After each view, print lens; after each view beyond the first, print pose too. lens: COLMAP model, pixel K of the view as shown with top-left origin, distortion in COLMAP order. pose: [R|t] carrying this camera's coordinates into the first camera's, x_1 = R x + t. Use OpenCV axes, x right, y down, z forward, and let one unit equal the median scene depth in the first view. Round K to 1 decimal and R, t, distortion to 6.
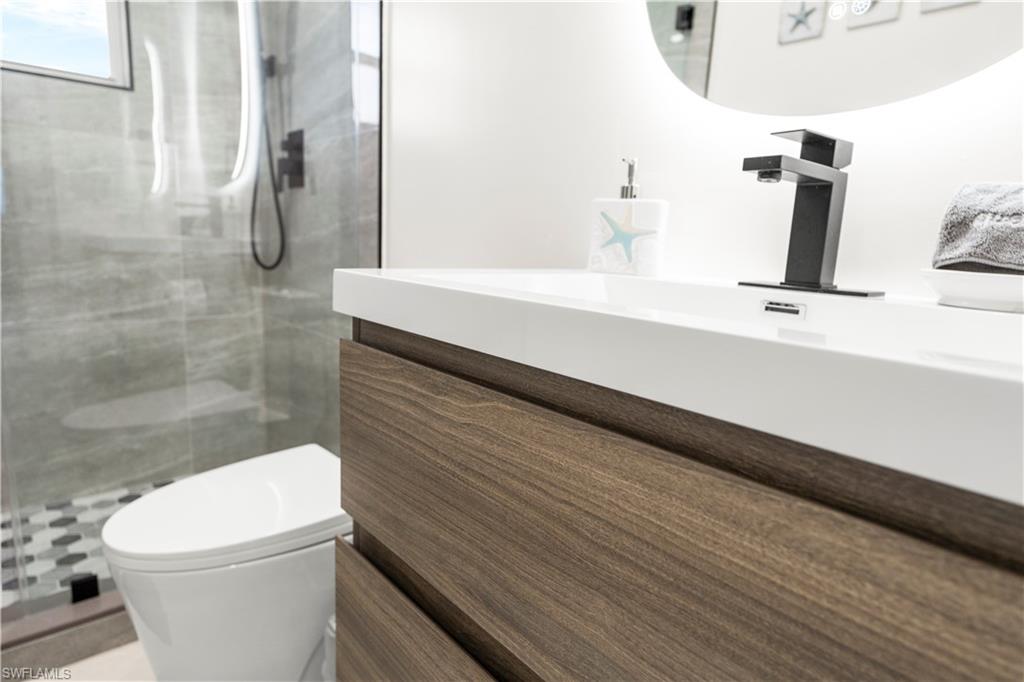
lens RADIAL K [[578.1, 0, 512.0], [0, 578.1, 341.0], [0, 0, 1]] dist [-0.005108, -0.002401]
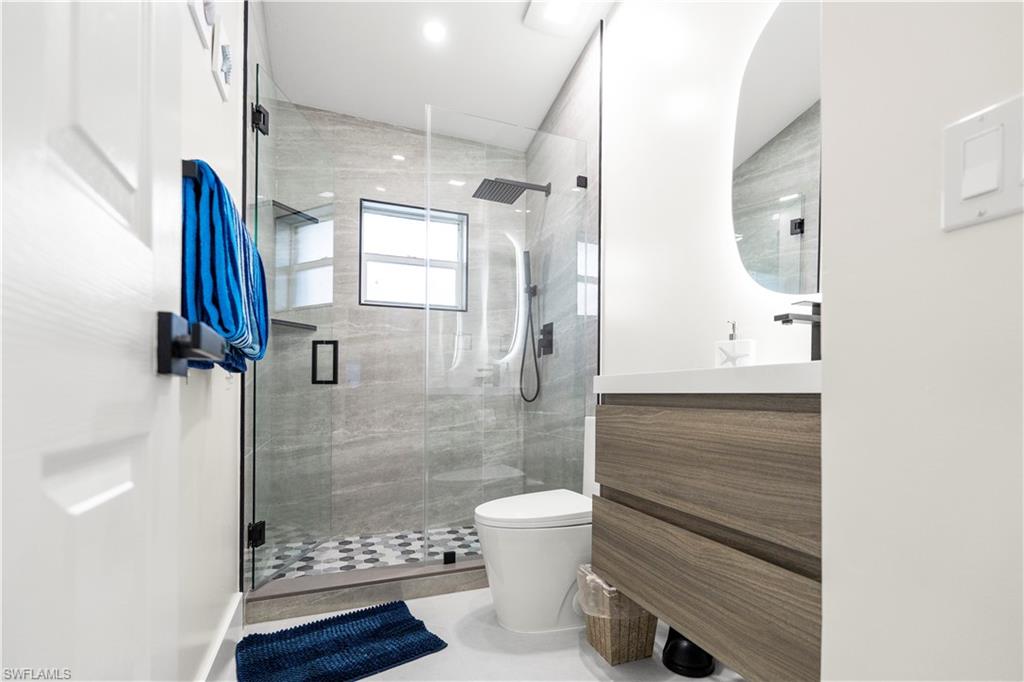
lens RADIAL K [[459.2, 0, 514.2], [0, 459.2, 395.3], [0, 0, 1]] dist [-0.001253, -0.000127]
pose [[0.936525, -0.035967, -0.348751, 0.016237], [-0.027408, 0.984169, -0.175101, 0.105457], [0.349528, 0.173545, 0.920713, -0.304931]]
